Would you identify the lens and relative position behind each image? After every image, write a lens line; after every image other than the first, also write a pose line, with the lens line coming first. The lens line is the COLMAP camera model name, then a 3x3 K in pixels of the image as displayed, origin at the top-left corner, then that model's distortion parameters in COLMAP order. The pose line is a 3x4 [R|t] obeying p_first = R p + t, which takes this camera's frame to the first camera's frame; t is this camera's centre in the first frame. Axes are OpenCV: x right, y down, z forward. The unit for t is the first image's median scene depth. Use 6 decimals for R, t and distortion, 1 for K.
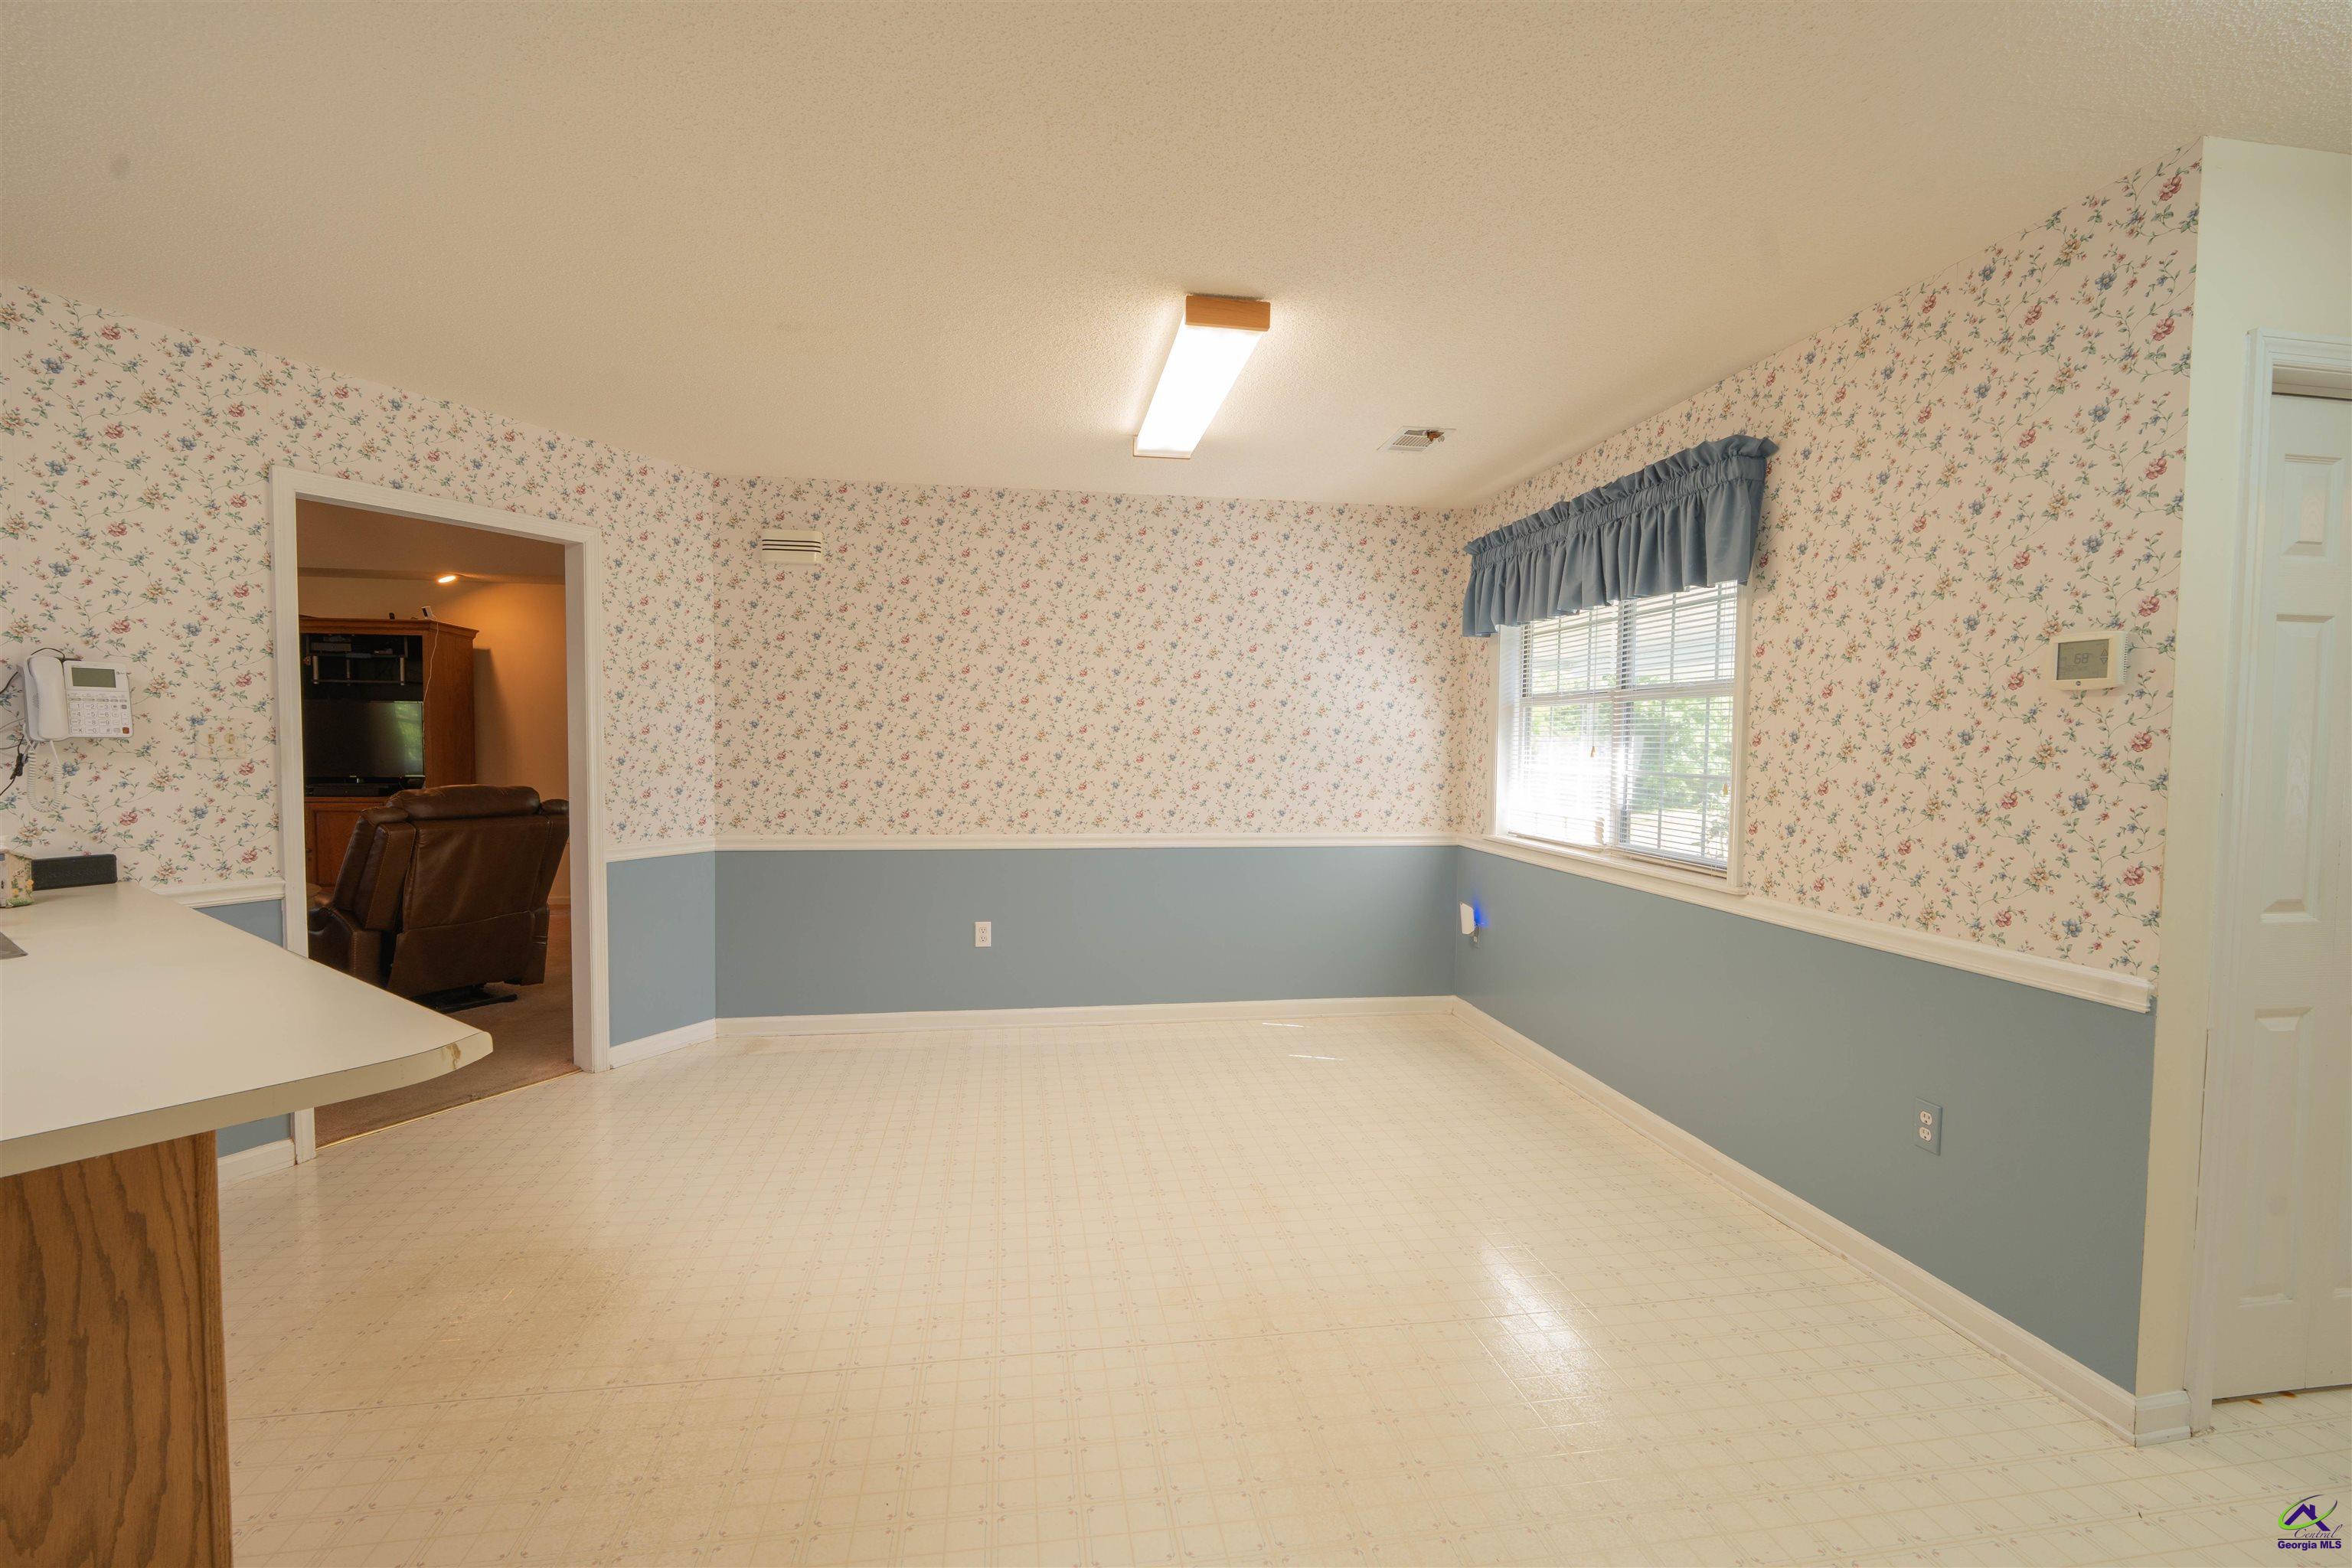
lens RADIAL K [[1045.5, 0, 1179.1], [0, 1045.5, 780.7], [0, 0, 1]] dist [-0.015300, 0.000280]
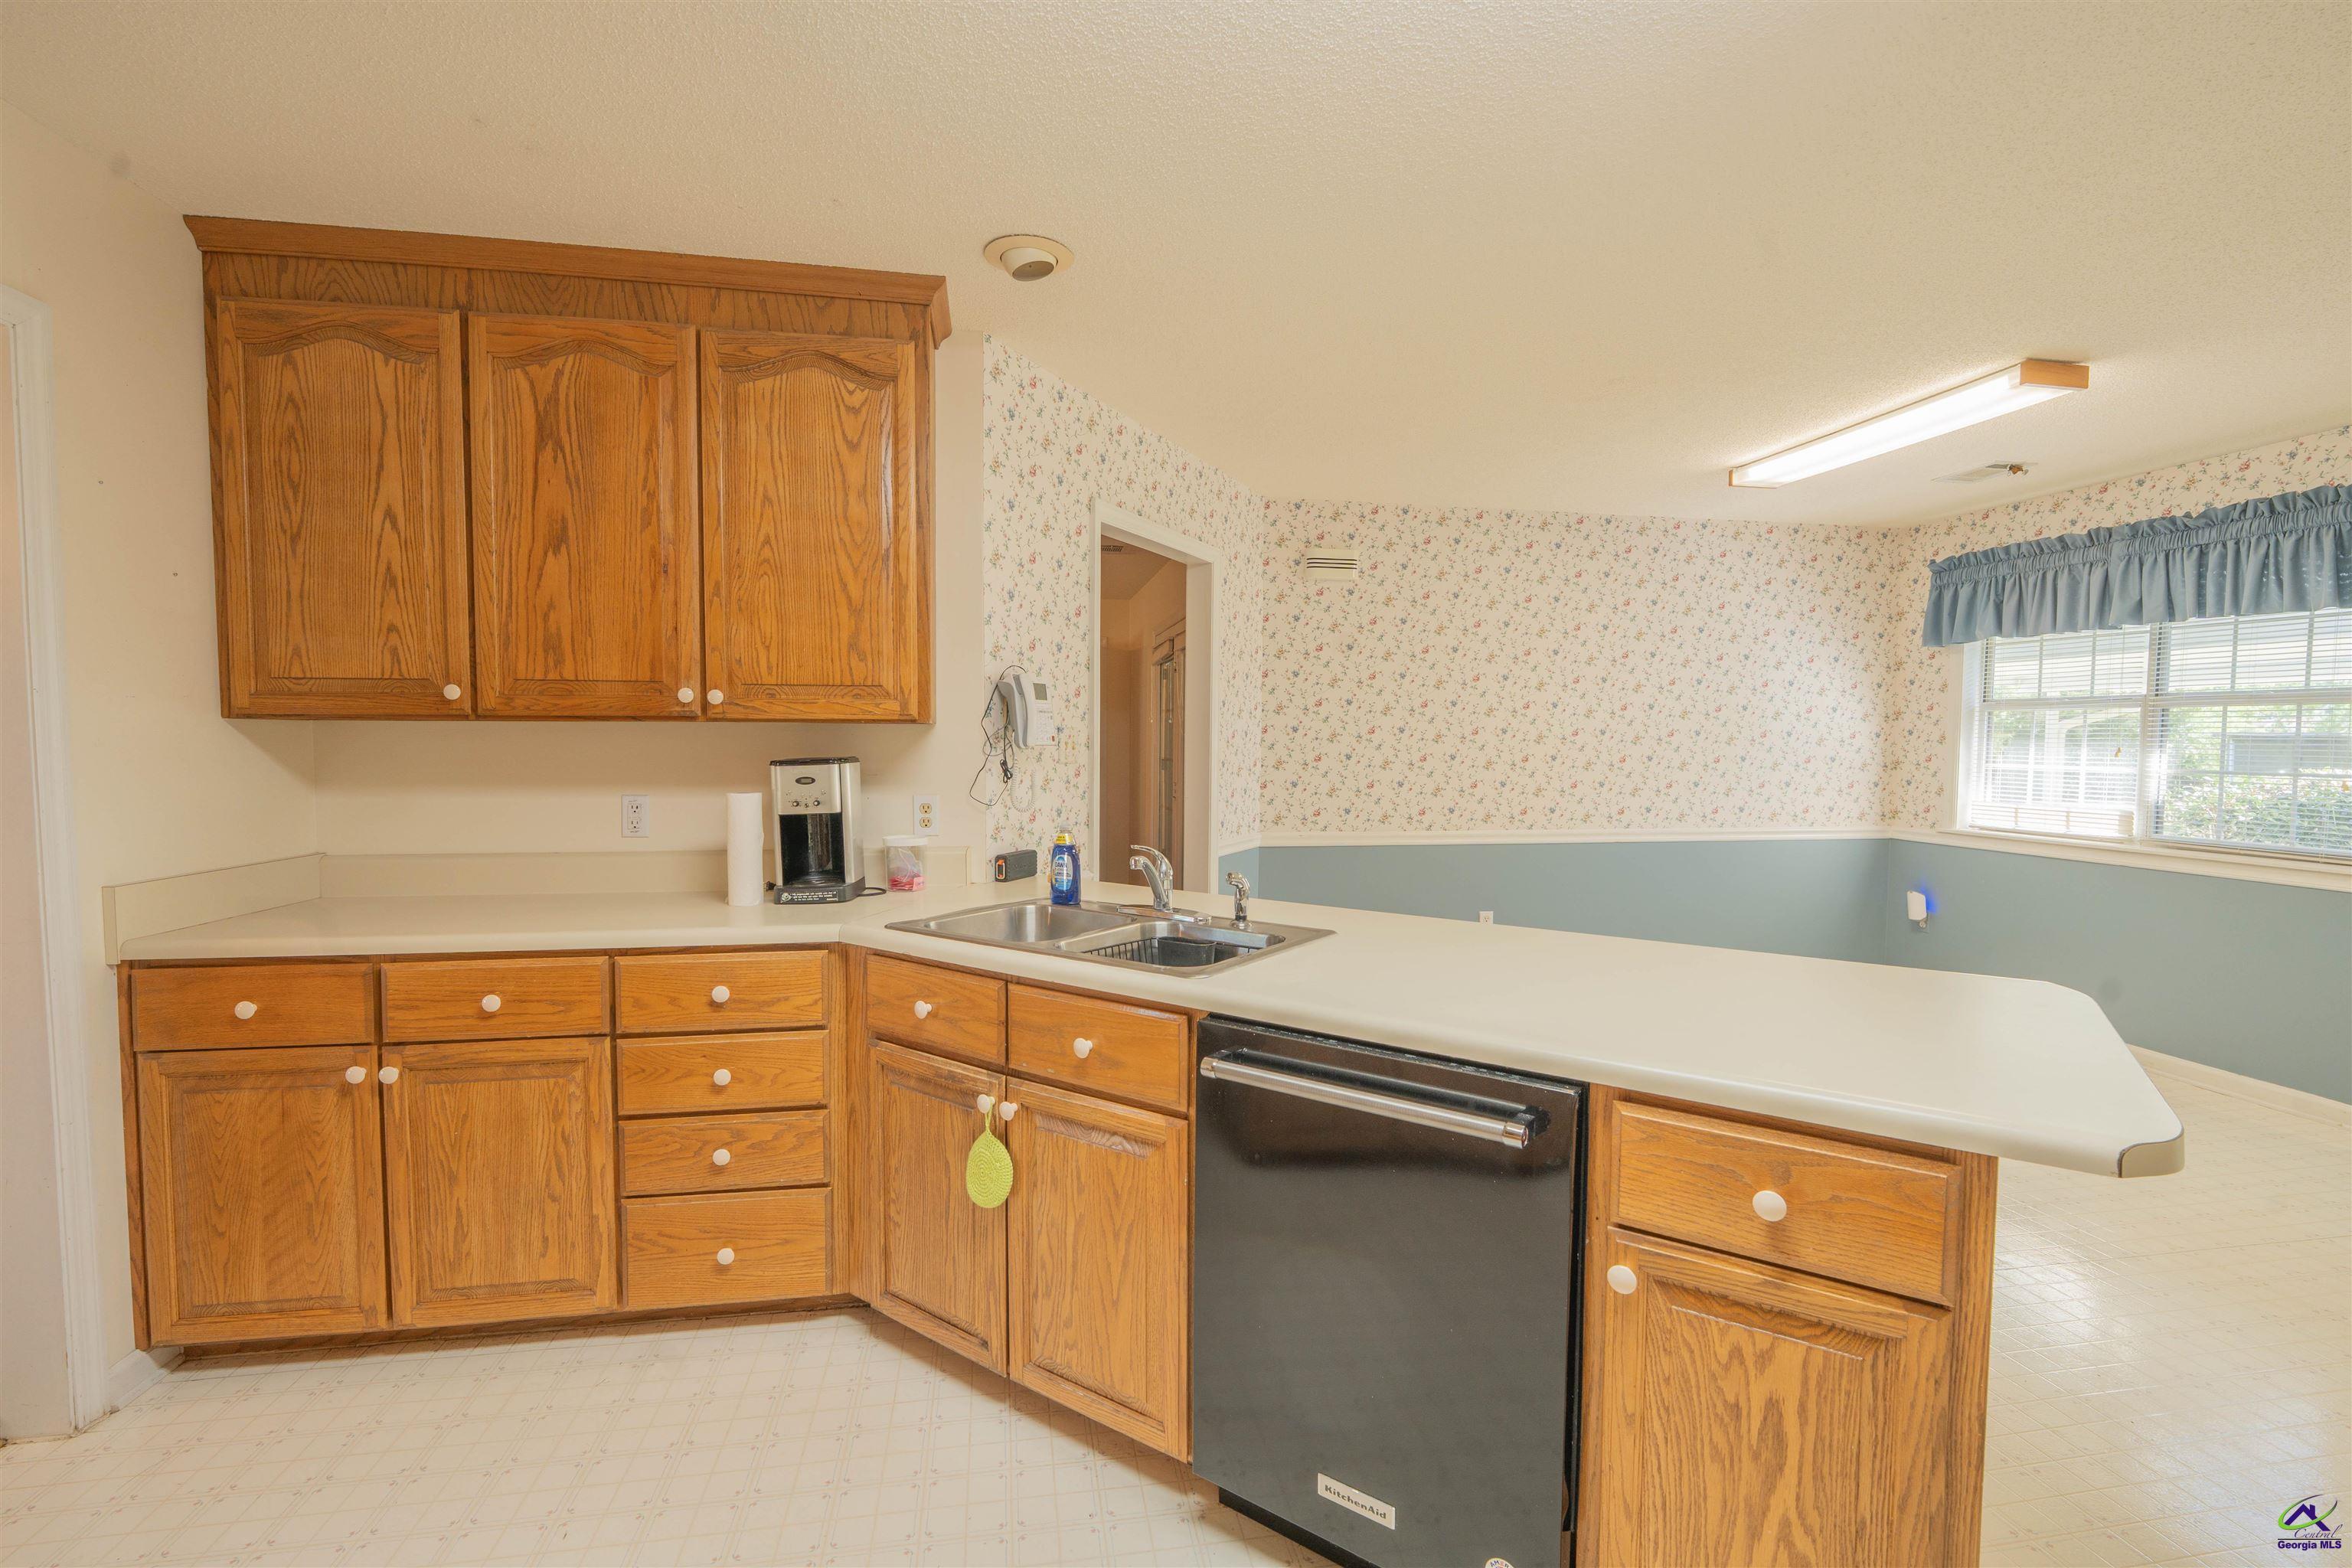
lens RADIAL K [[1056.1, 0, 1176.0], [0, 1056.1, 784.0], [0, 0, 1]] dist [-0.005126, 0.000693]
pose [[0.999852, -0.004071, 0.016716, -0.599966], [0.003998, 0.999982, 0.004377, -0.002943], [-0.016733, -0.004309, 0.999851, -0.098263]]
